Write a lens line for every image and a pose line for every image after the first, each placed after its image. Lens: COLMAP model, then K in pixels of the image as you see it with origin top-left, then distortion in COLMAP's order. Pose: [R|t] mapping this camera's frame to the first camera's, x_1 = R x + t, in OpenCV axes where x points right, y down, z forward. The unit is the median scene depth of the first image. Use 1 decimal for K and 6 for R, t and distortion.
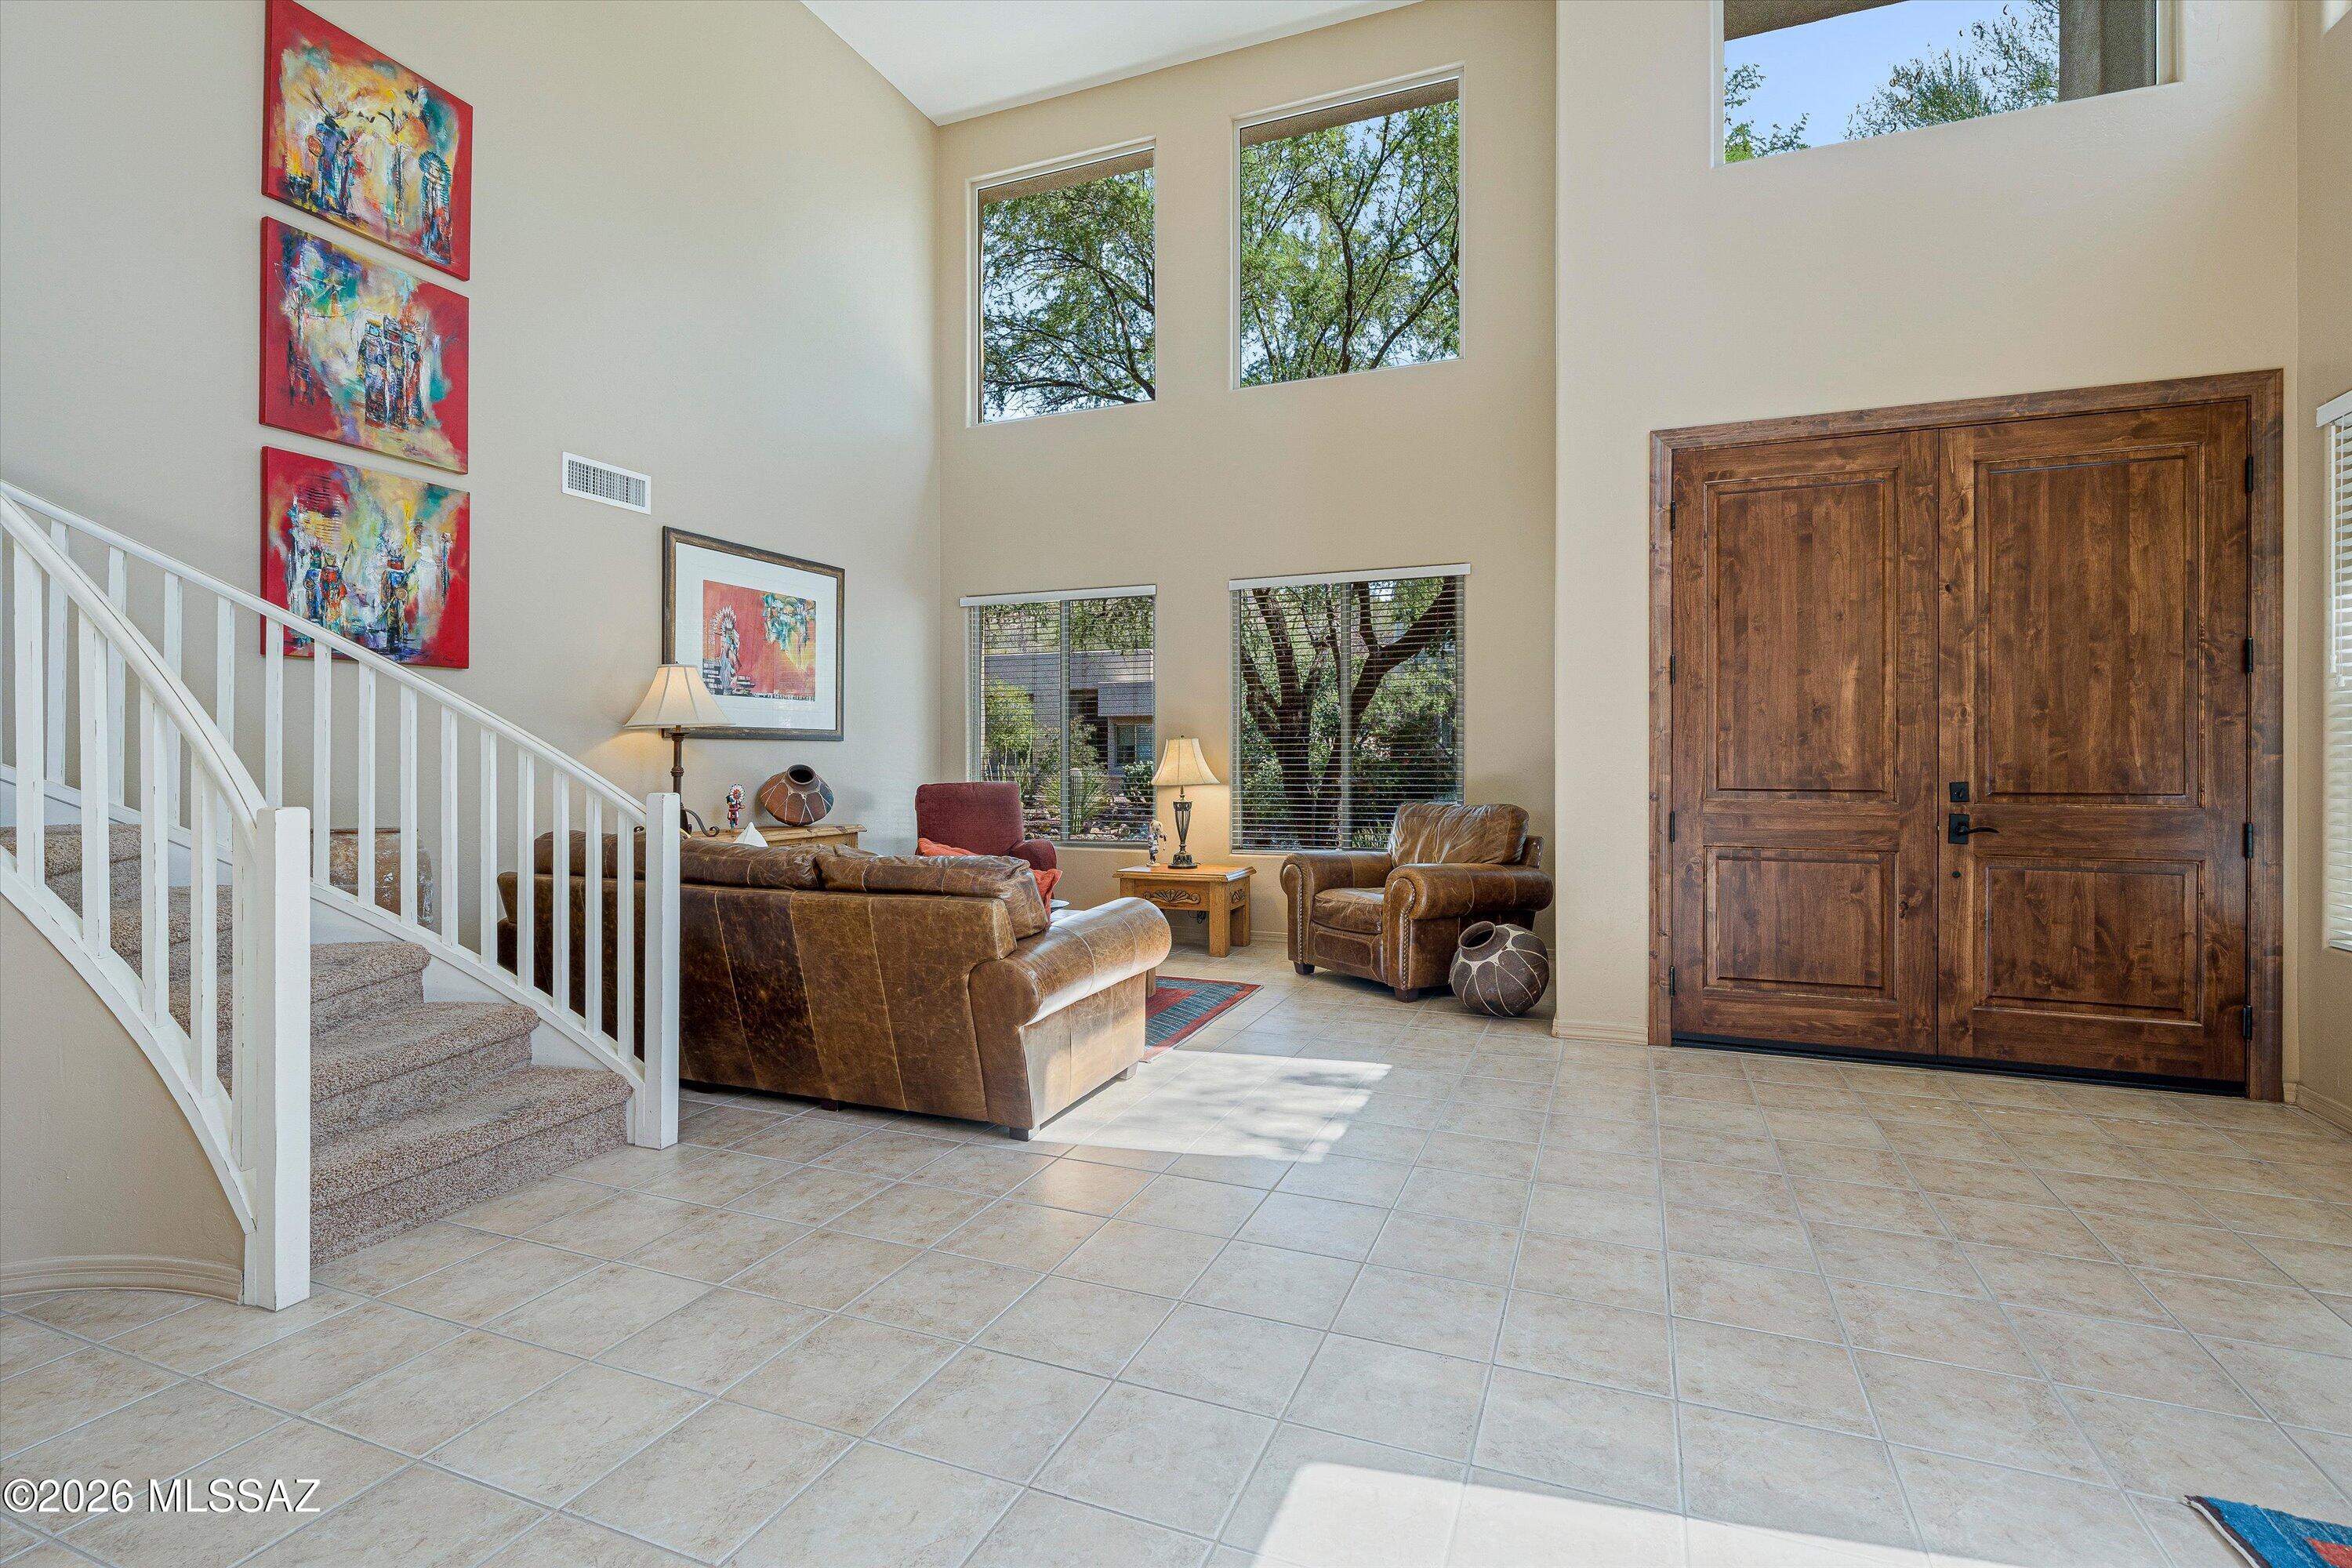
lens RADIAL K [[1087.3, 0, 1179.3], [0, 1087.3, 764.3], [0, 0, 1]] dist [-0.001328, 0.001676]
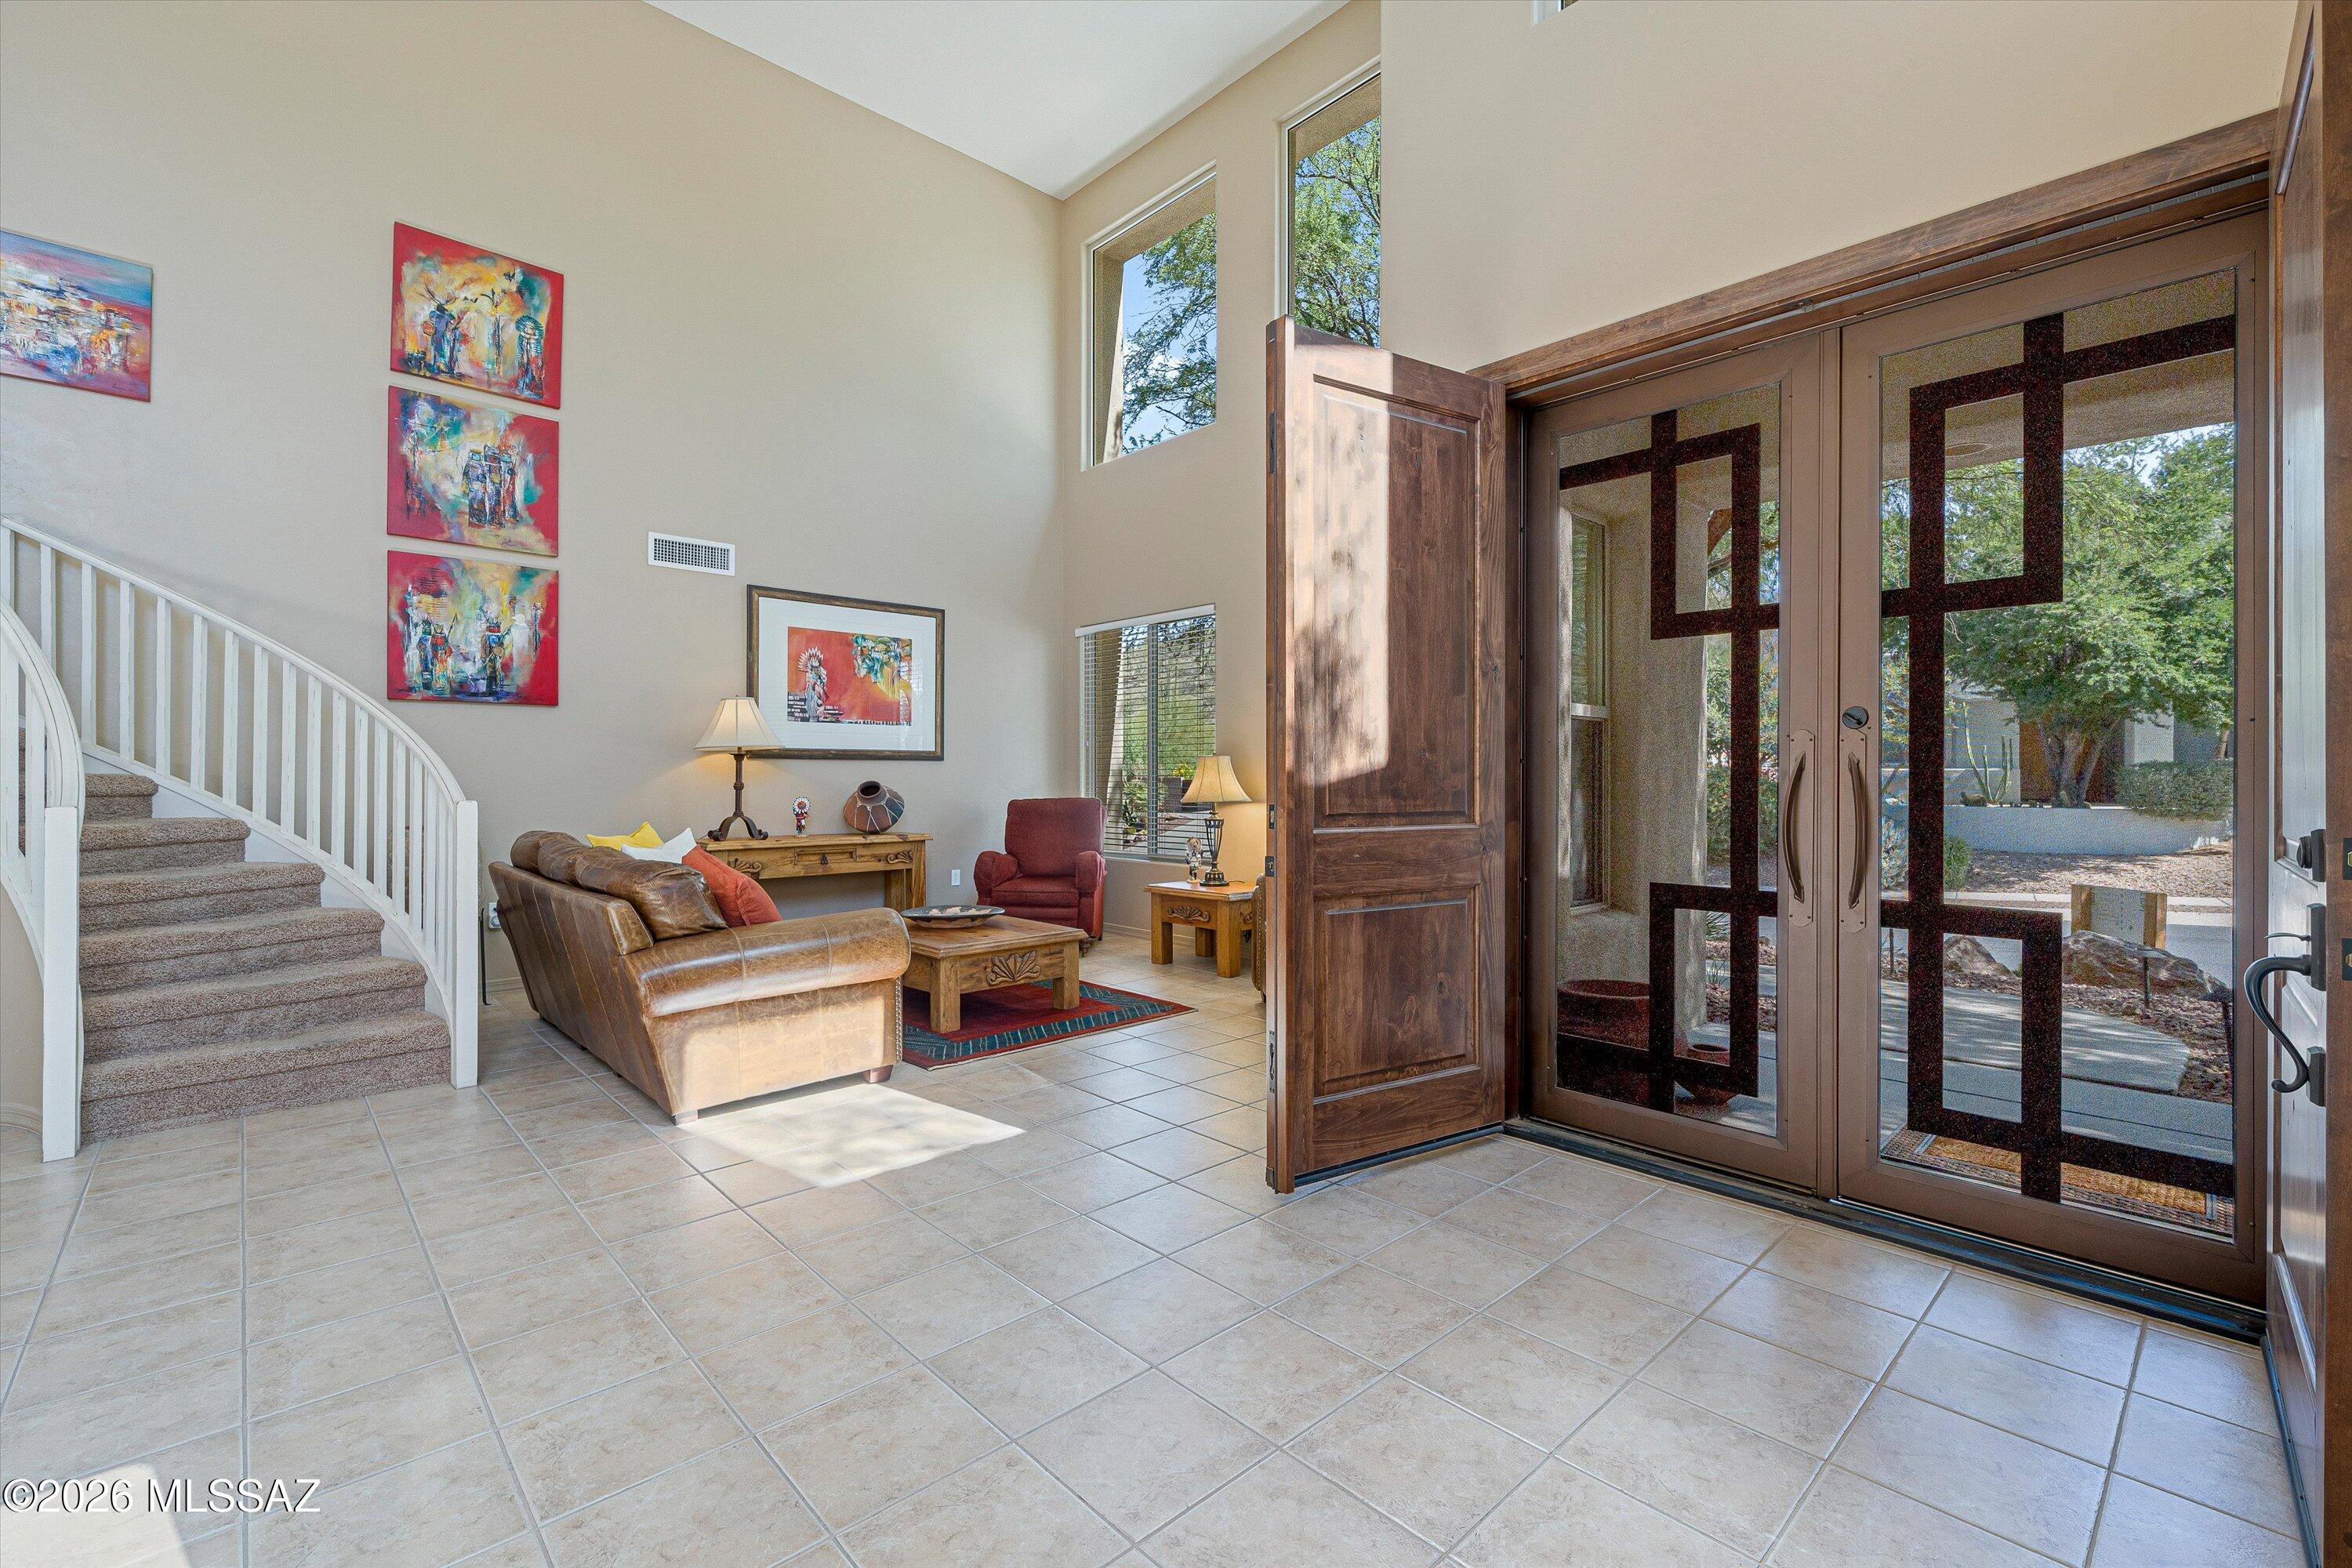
lens RADIAL K [[1005.6, 0, 1176.0], [0, 1005.6, 782.8], [0, 0, 1]] dist [-0.001059, 0.000431]
pose [[0.908921, 0.002295, -0.416962, 0.552110], [-0.003273, 0.999993, -0.001632, 0.004283], [0.416956, 0.002848, 0.908922, 0.224610]]
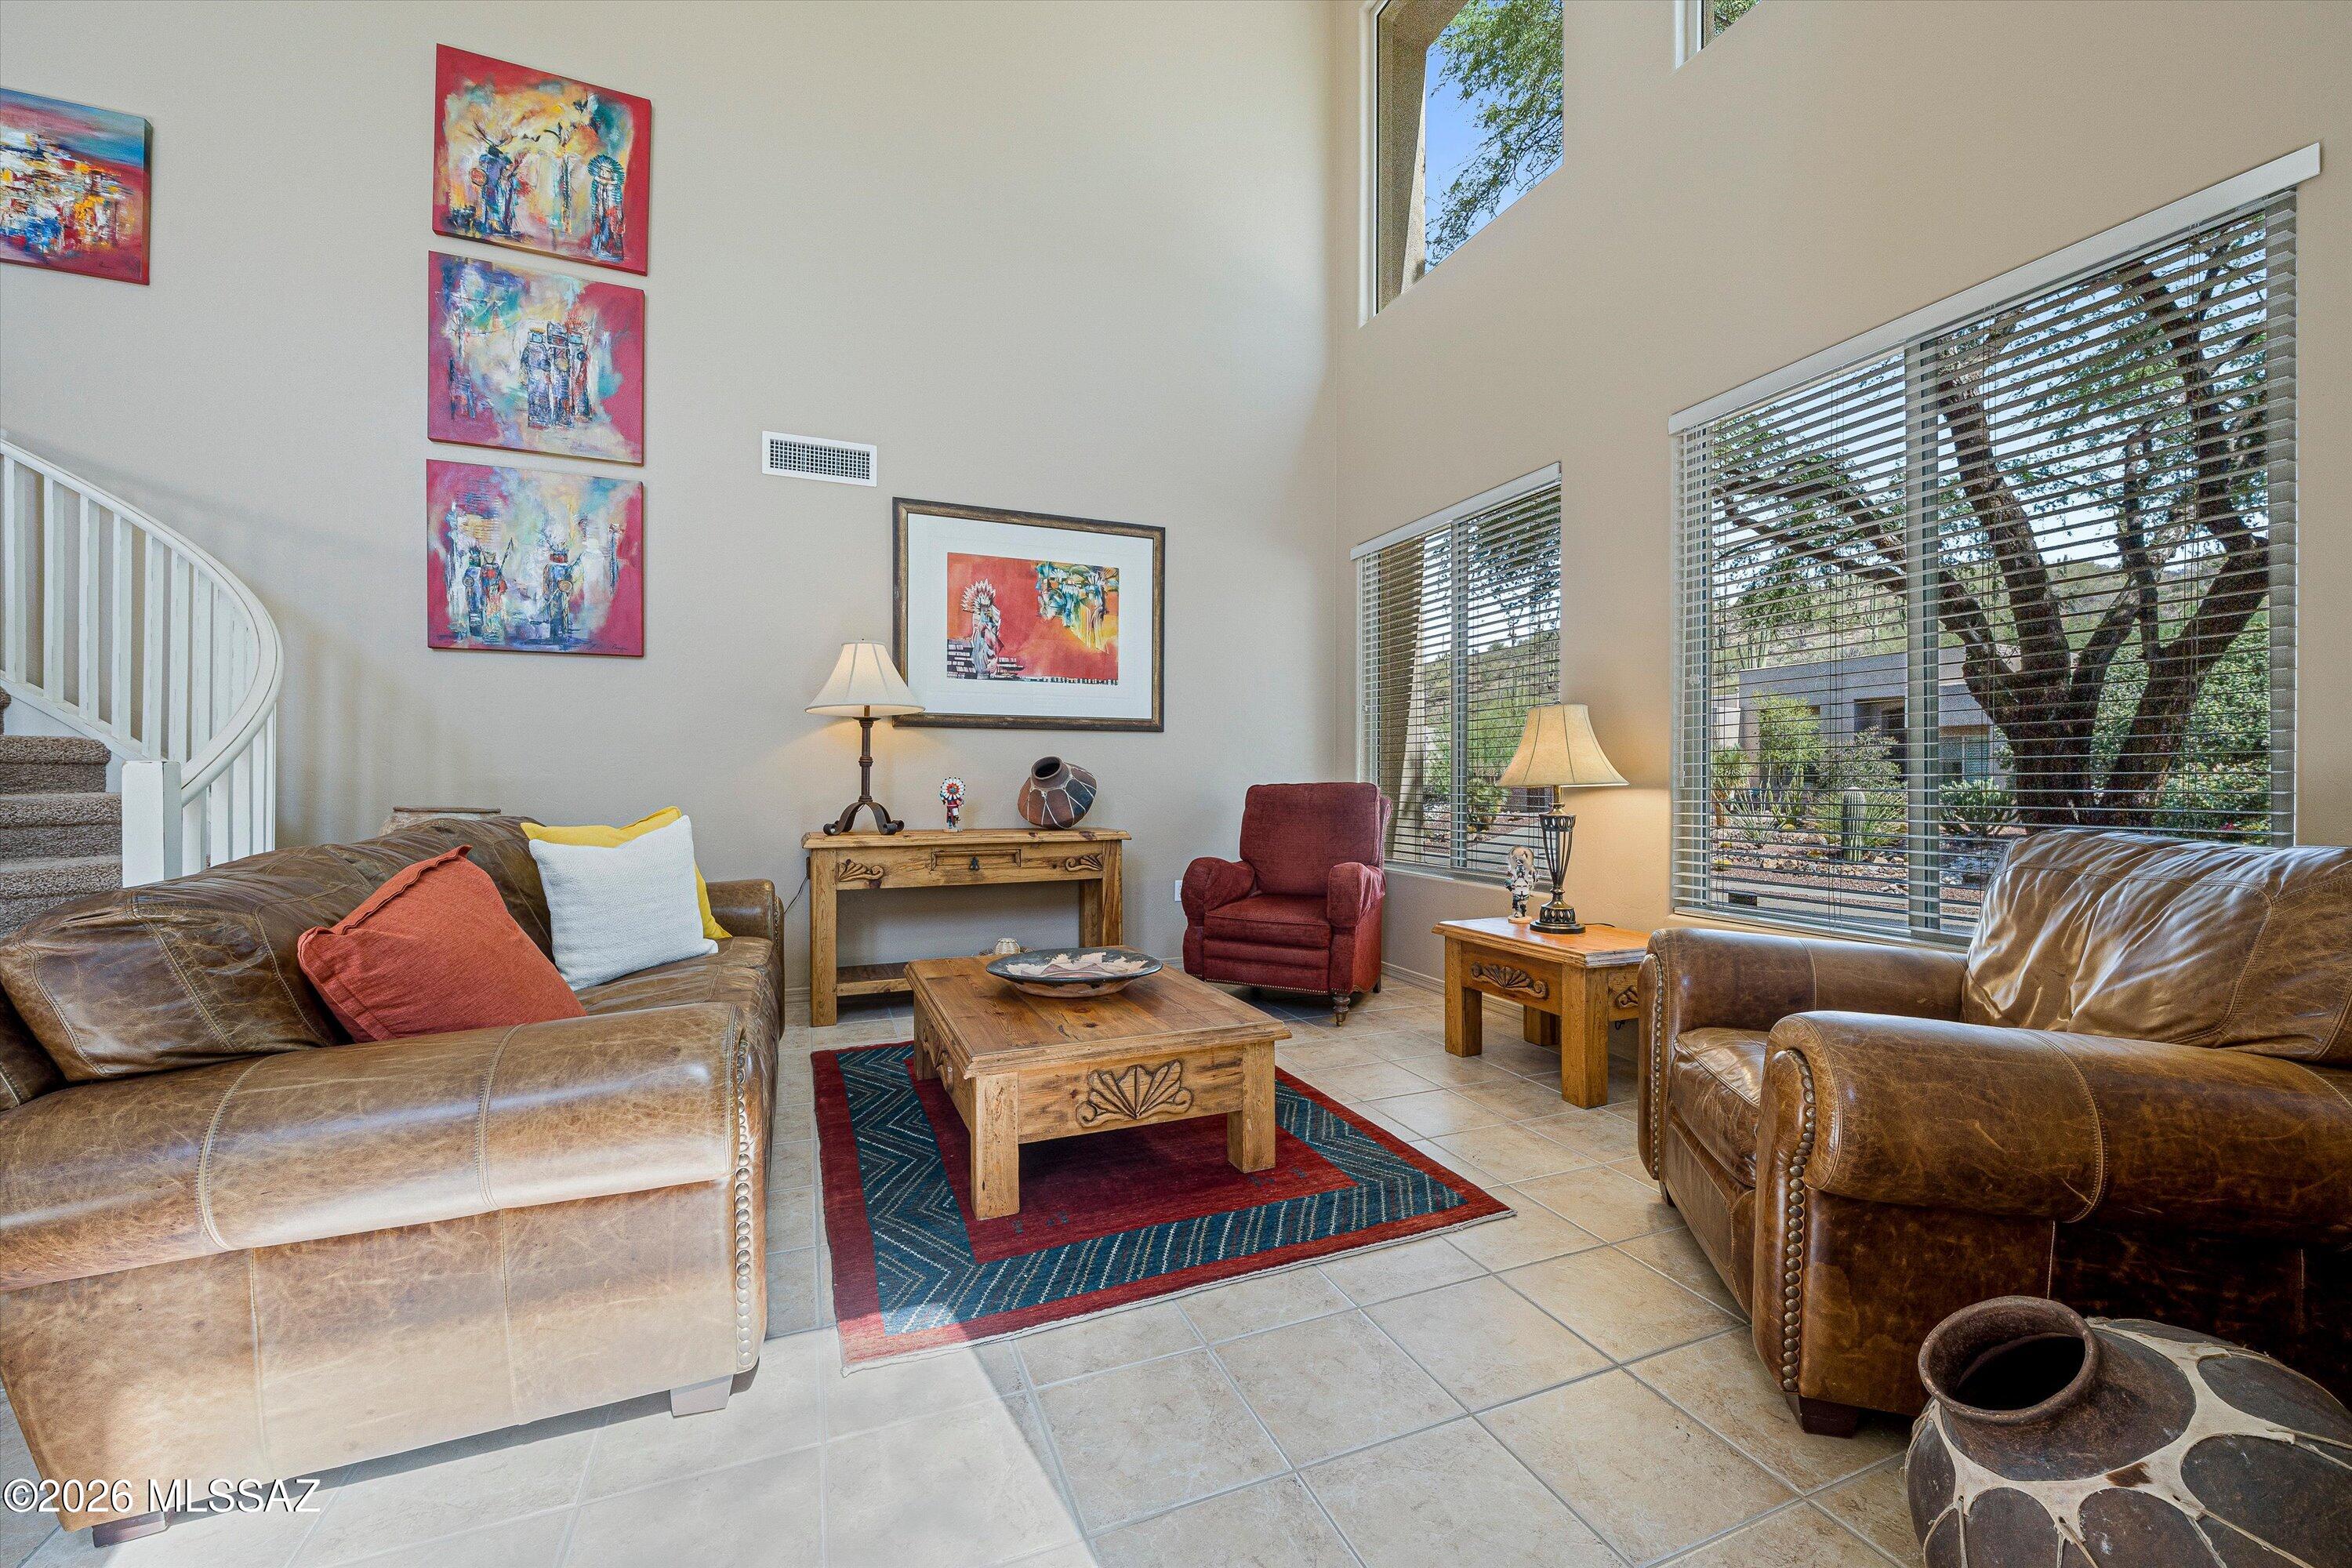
lens RADIAL K [[918.4, 0, 1180.0], [0, 918.4, 784.4], [0, 0, 1]] dist [-0.003043, 0.000105]
pose [[0.705351, 0.005481, -0.708837, 0.321768], [-0.006116, 0.999980, 0.001646, 0.028047], [0.708832, 0.003174, 0.705371, 0.794051]]
